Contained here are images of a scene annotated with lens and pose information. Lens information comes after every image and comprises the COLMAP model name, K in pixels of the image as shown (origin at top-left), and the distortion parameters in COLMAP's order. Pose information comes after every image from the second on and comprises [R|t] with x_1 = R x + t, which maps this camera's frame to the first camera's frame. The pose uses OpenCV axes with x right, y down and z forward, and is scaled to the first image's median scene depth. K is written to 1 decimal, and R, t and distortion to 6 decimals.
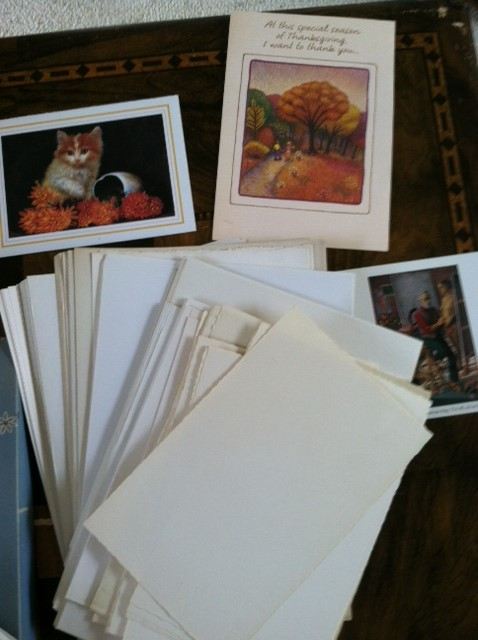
lens RADIAL K [[568.0, 0, 238.9], [0, 568.0, 308.1], [0, 0, 1]] dist [0.029934, -0.138068]
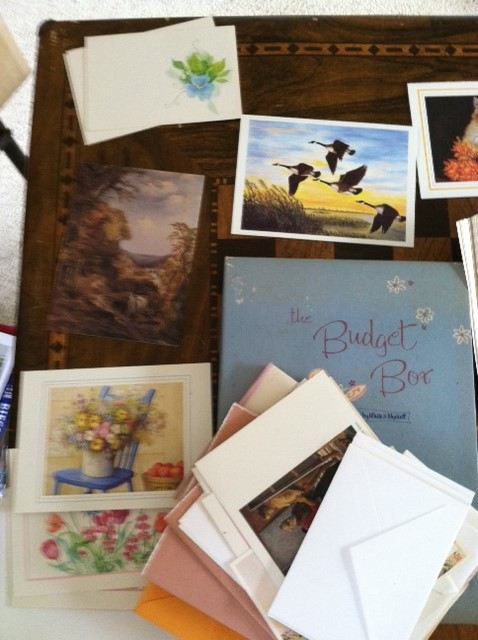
lens RADIAL K [[568.0, 0, 237.6], [0, 568.0, 323.2], [0, 0, 1]] dist [0.029934, -0.138068]
pose [[0.994612, 0.094958, -0.041587, -0.734933], [-0.096438, 0.994719, -0.035135, 0.239269], [0.038031, 0.038956, 0.998517, -0.146706]]
